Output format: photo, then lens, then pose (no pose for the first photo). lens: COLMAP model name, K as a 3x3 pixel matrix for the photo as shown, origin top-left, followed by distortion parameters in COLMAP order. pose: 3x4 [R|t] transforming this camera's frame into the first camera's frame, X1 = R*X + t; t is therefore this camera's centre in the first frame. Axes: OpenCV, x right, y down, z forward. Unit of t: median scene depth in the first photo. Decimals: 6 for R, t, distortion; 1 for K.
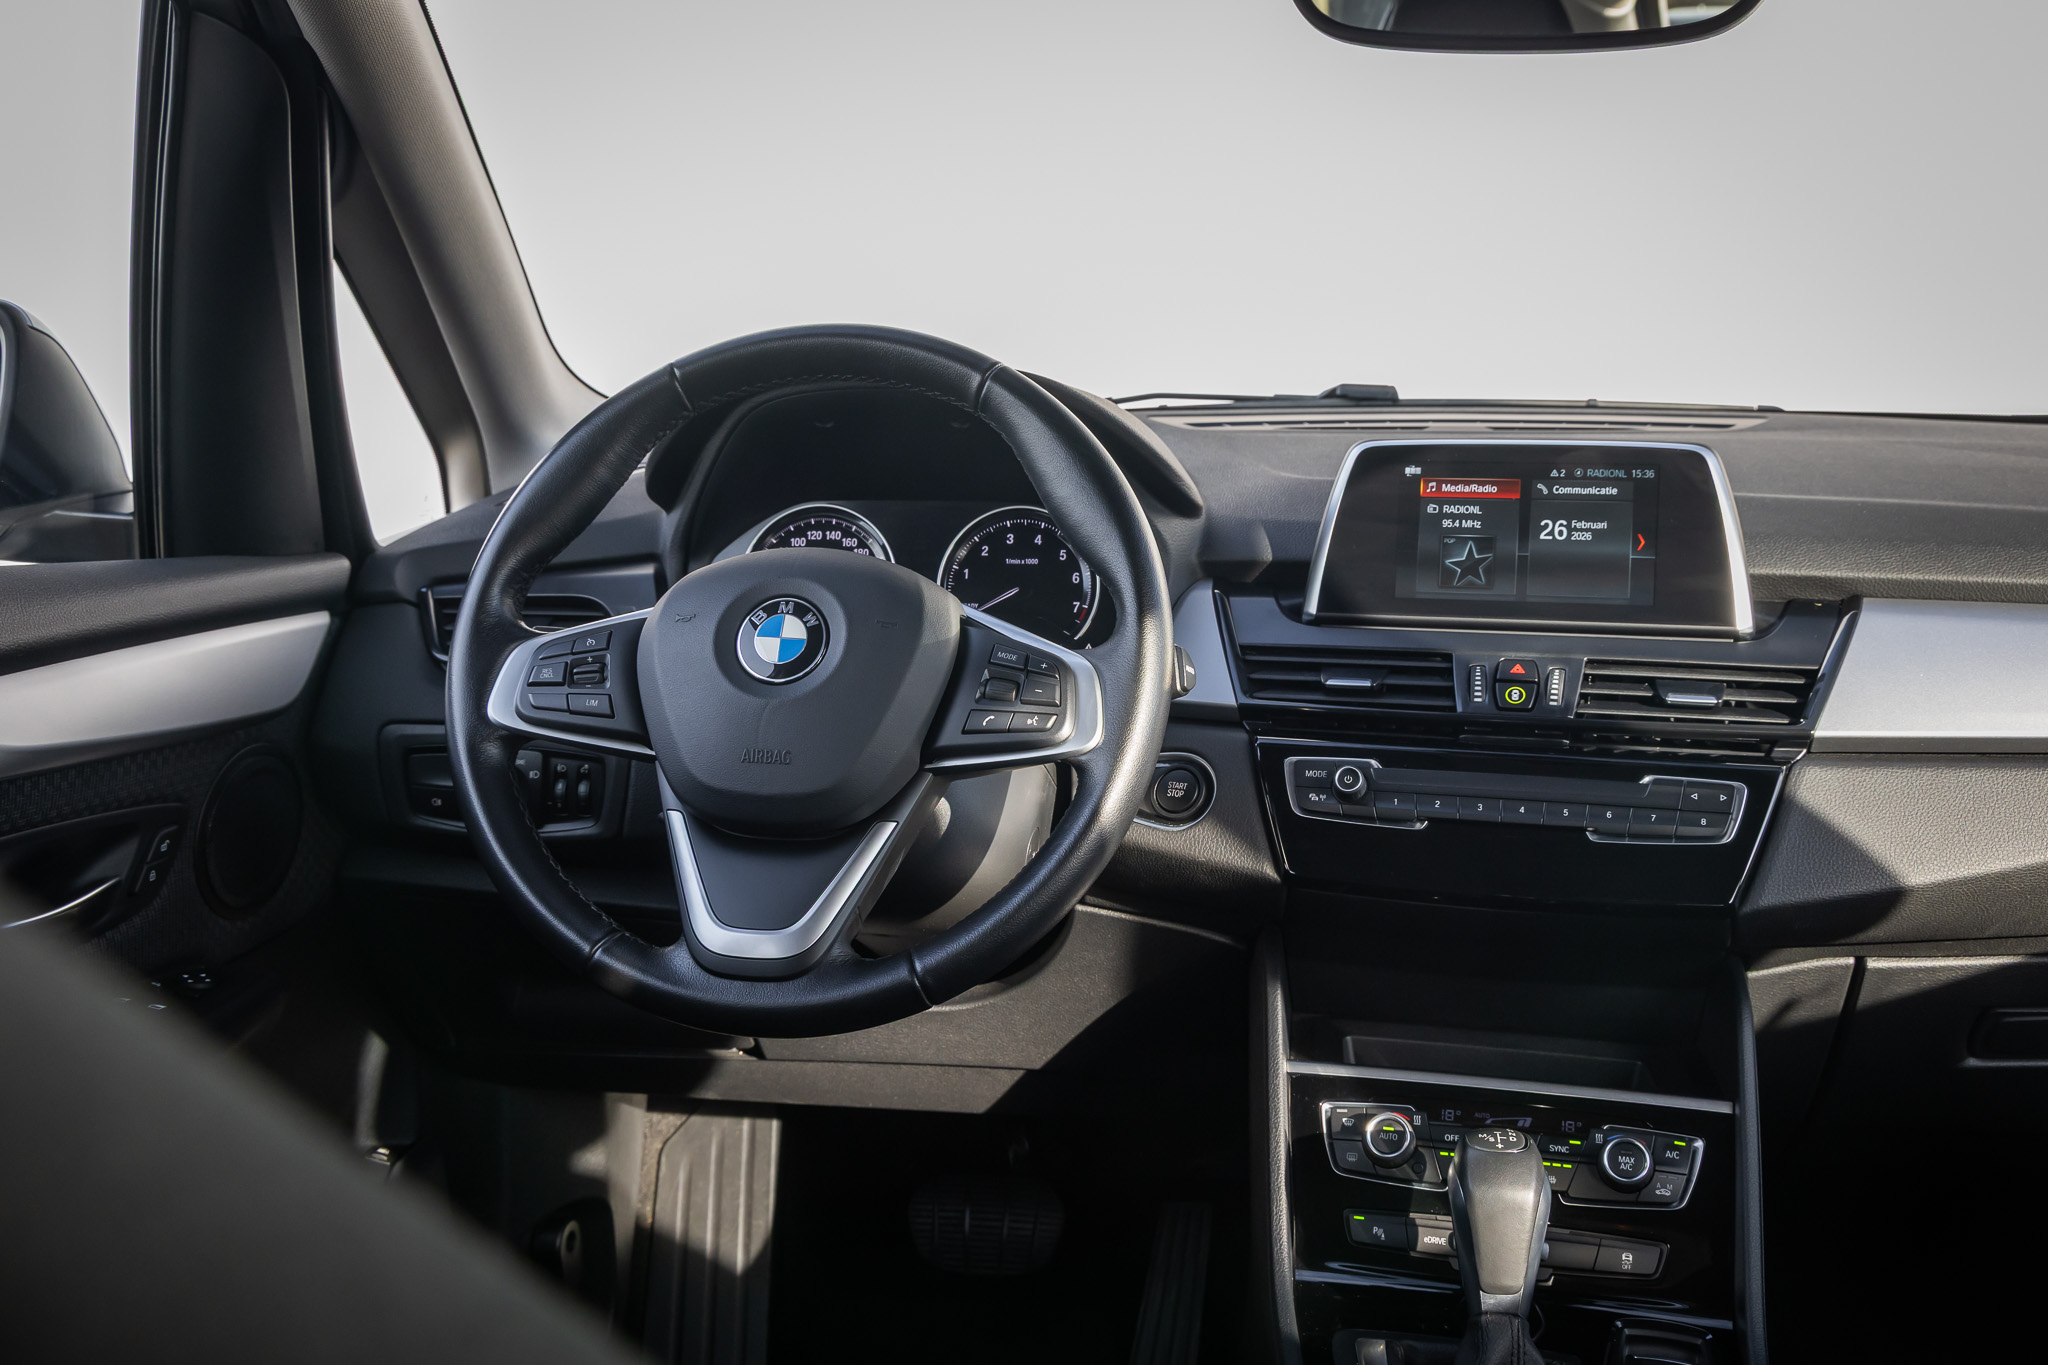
lens RADIAL K [[2005.0, 0, 1024.0], [0, 2005.0, 682.5], [0, 0, 1]] dist [0.007475, 0.010966]
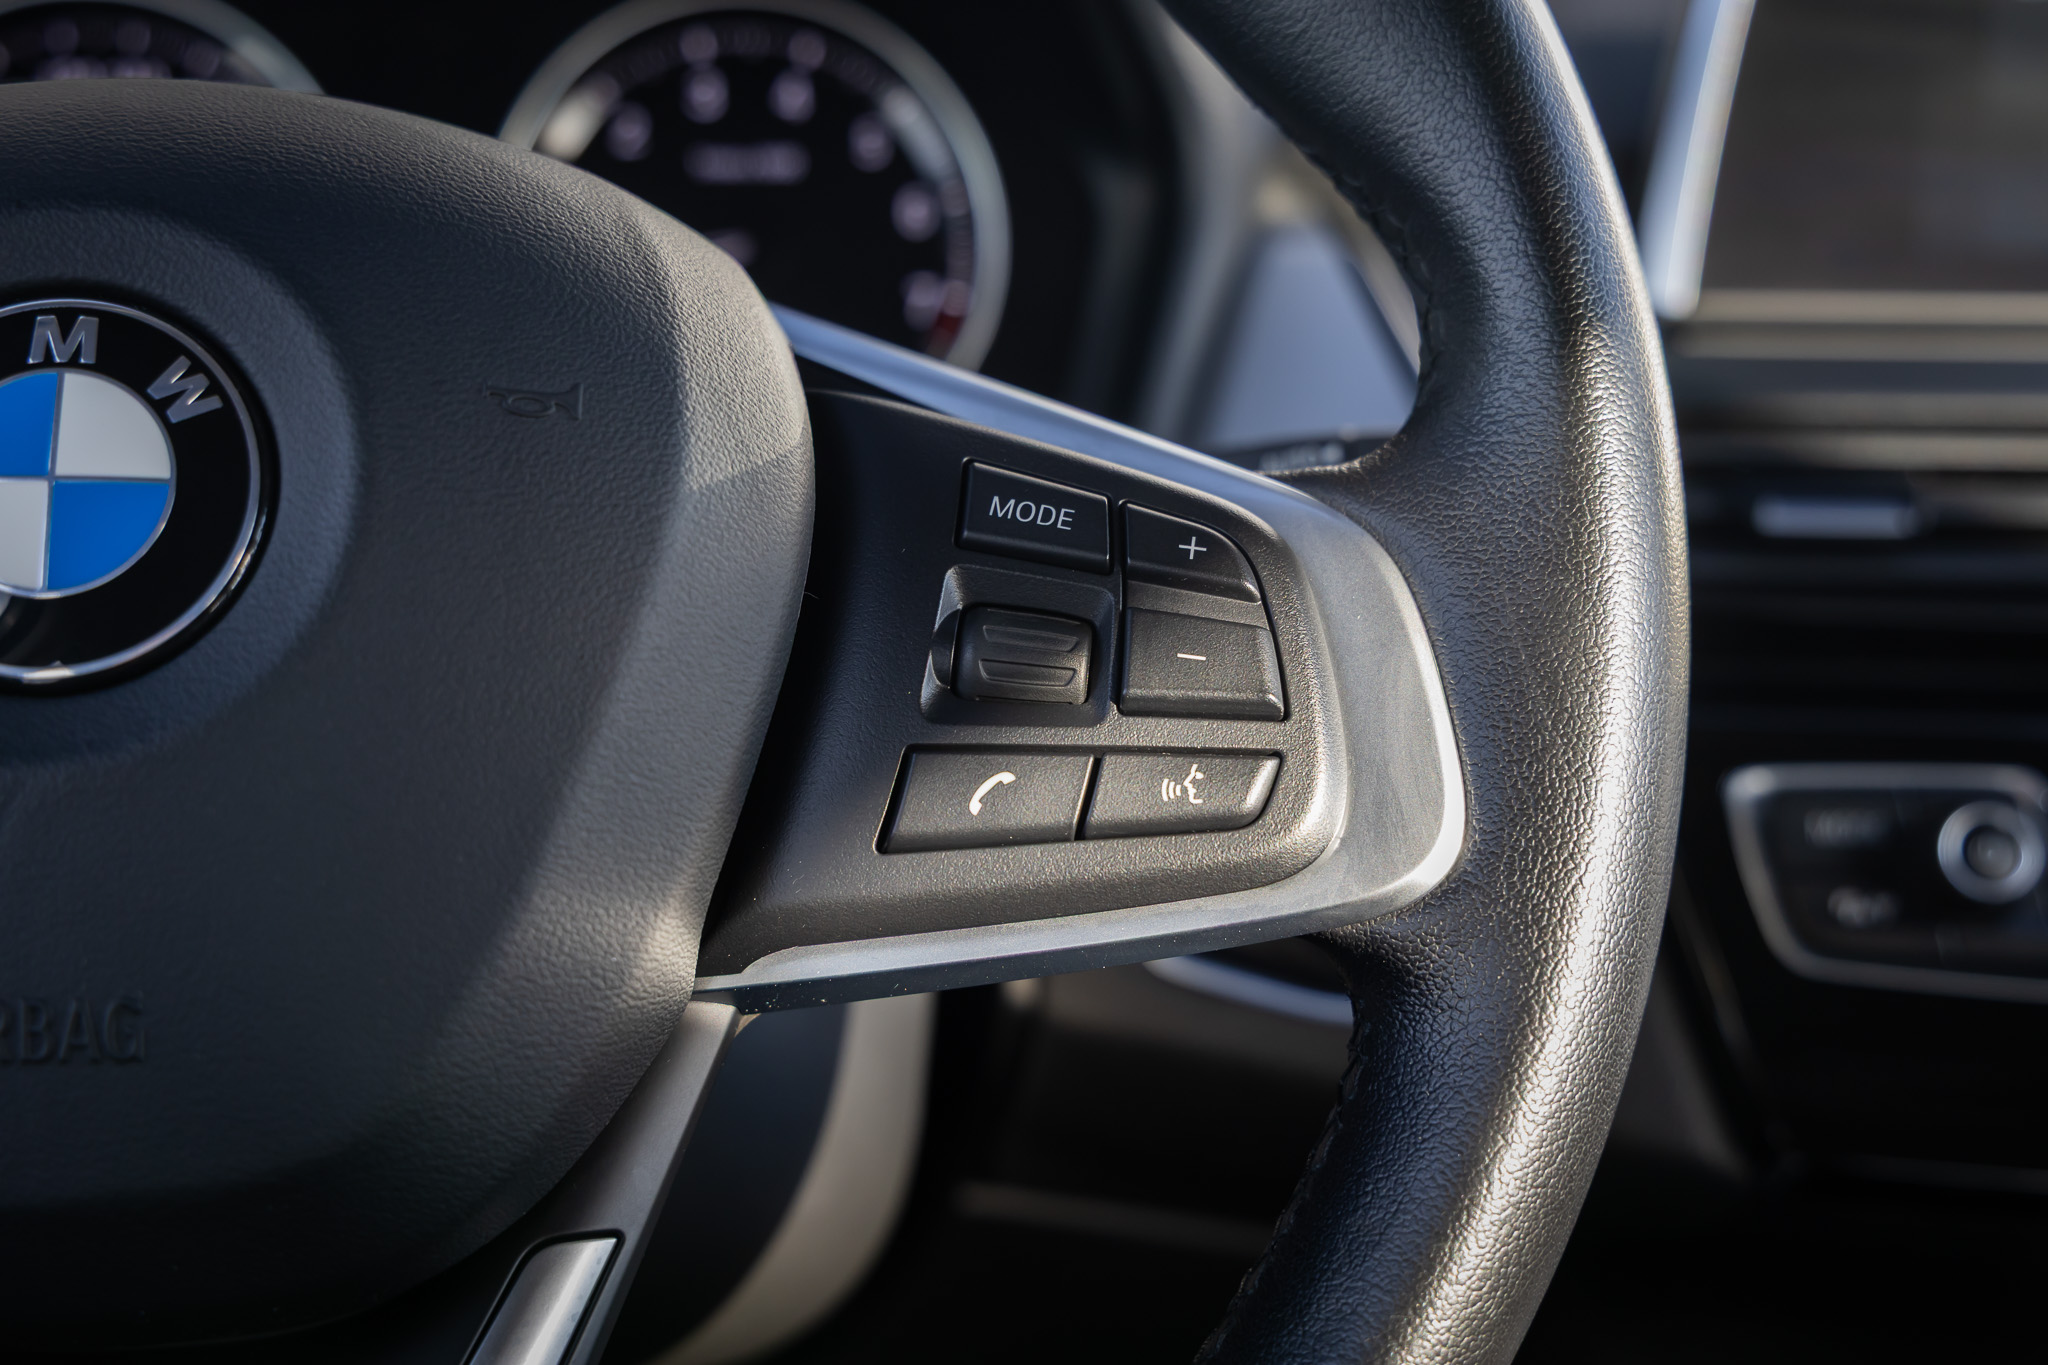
lens RADIAL K [[3253.1, 0, 1024.0], [0, 3253.1, 682.5], [0, 0, 1]] dist [0.016491, 0.040069]
pose [[0.973517, -0.055539, 0.221765, -0.083481], [0.038627, 0.996055, 0.079884, -0.020843], [-0.225327, -0.069202, 0.971822, 0.532598]]
